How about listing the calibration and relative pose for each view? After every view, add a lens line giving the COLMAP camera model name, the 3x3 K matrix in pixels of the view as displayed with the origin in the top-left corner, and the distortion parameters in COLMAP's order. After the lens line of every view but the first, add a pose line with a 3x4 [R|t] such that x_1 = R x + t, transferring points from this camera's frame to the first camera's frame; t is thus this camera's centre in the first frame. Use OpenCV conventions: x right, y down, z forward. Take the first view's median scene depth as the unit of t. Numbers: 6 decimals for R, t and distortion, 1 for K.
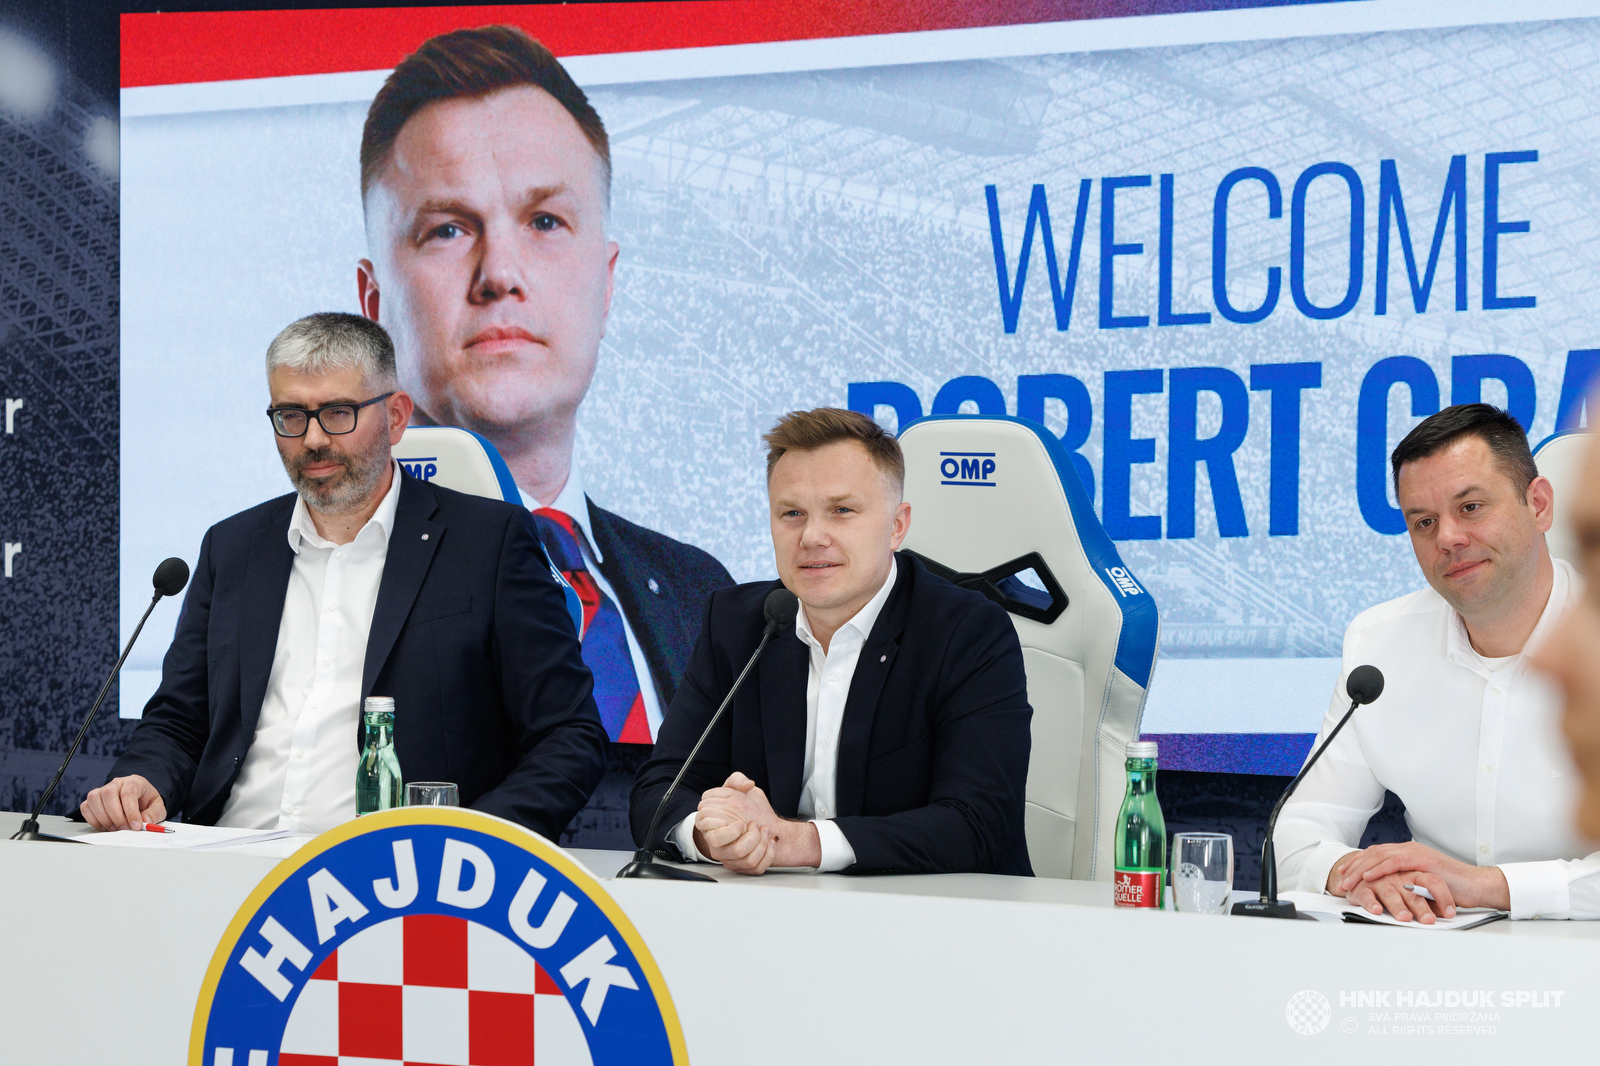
lens RADIAL K [[5208.7, 0, 866.0], [0, 5208.7, 501.5], [0, 0, 1]] dist [0.002442, 0.000000]
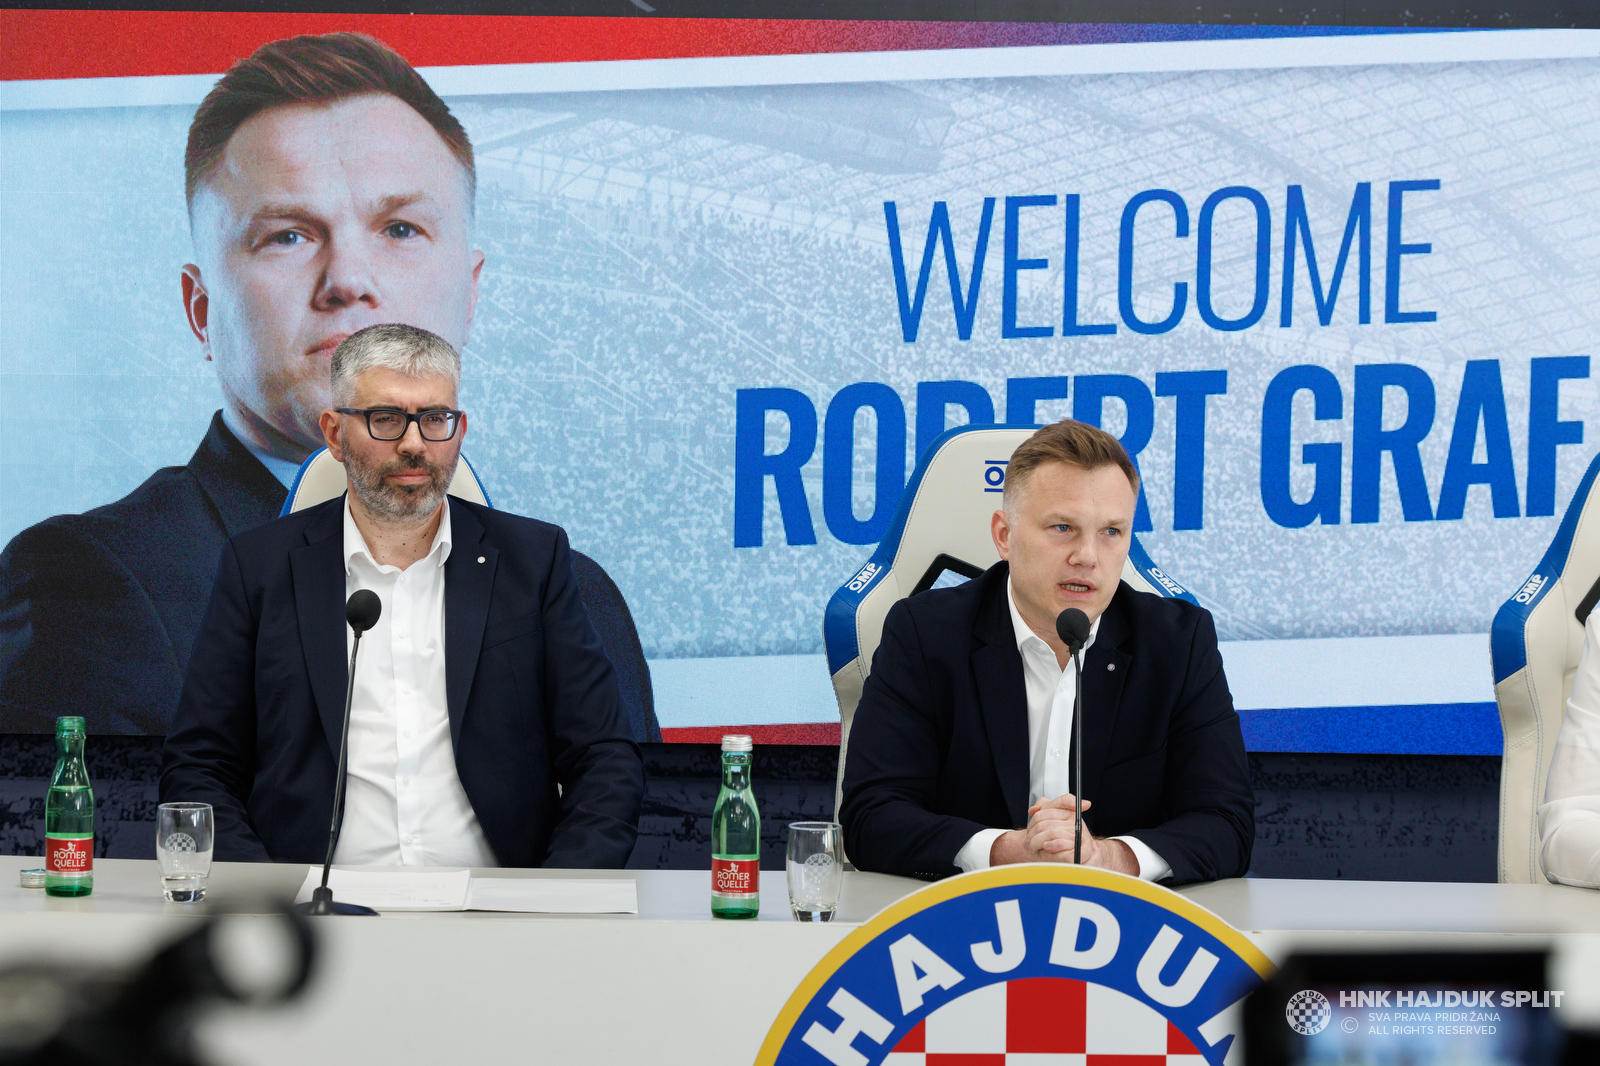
lens RADIAL K [[3816.5, 0, 762.4], [0, 3816.5, 512.6], [0, 0, 1]] dist [0.012478, 0.000000]
pose [[0.898950, -0.021001, 0.437548, -0.339541], [0.009589, 0.999554, 0.028274, -0.019911], [-0.437946, -0.021222, 0.898751, 0.315332]]
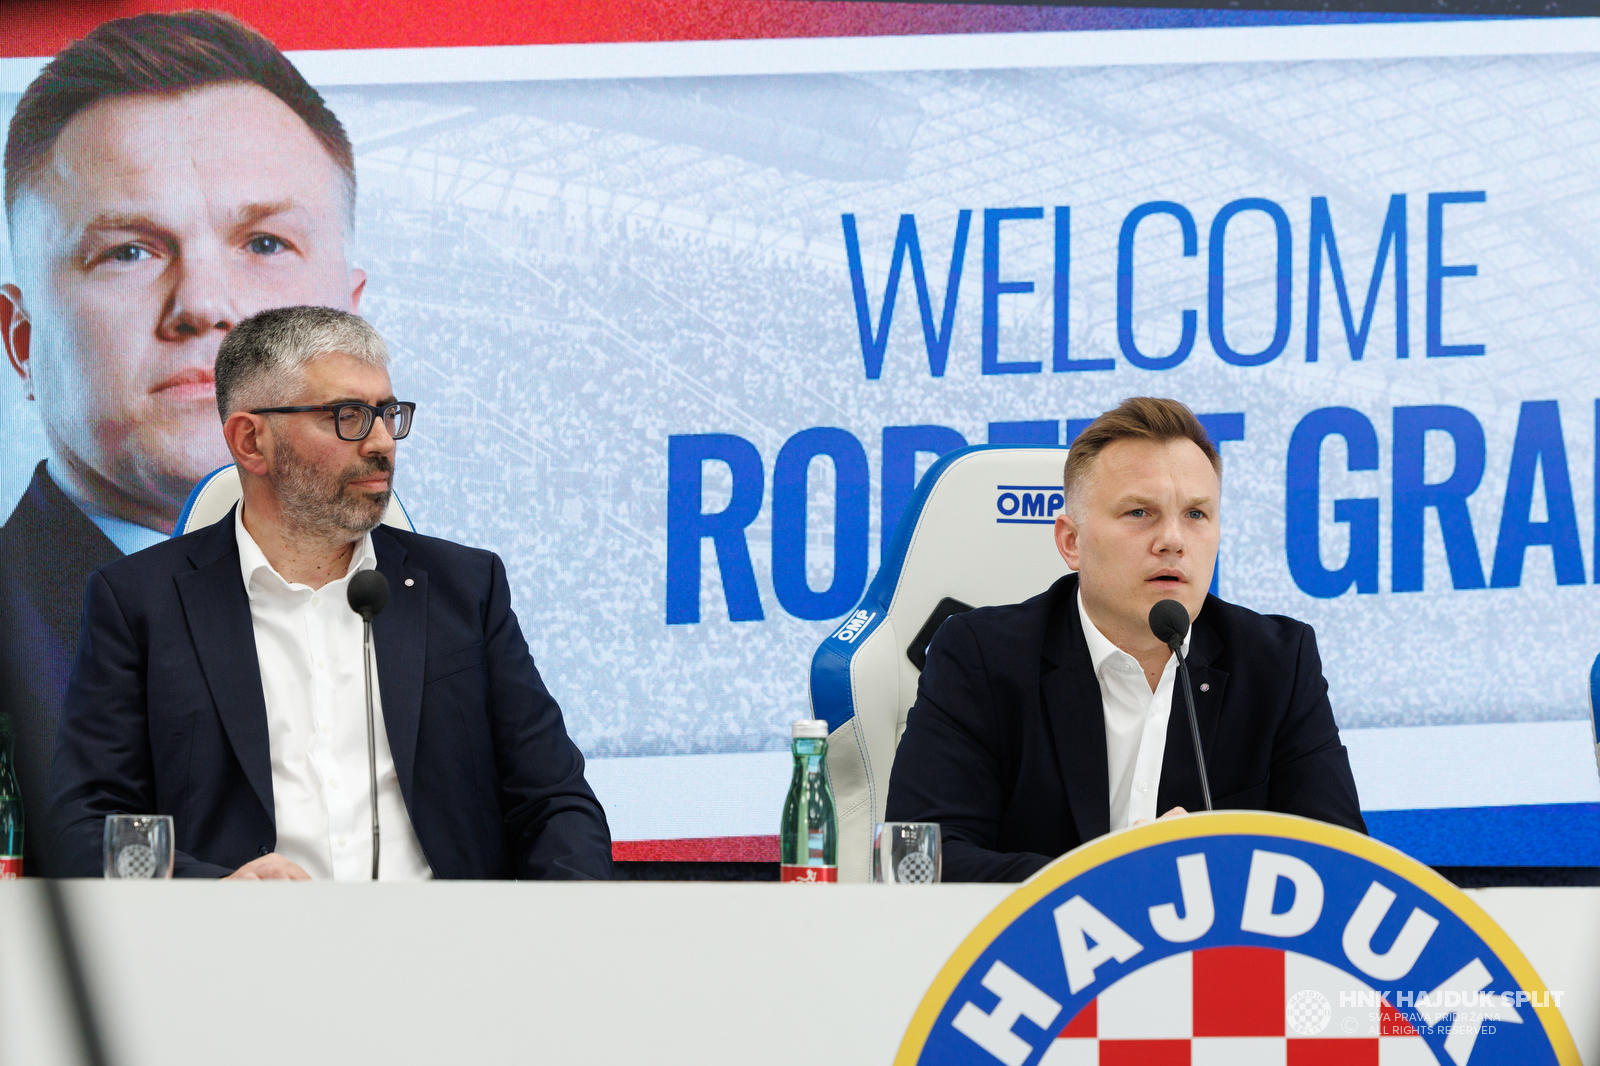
lens RADIAL K [[4683.1, 0, 697.3], [0, 4683.1, 578.1], [0, 0, 1]] dist [0.029940, 0.000000]
pose [[0.848832, 0.020451, 0.528267, -0.421089], [0.017617, 0.997602, -0.066927, 0.054832], [-0.528369, 0.066116, 0.846436, 0.339372]]
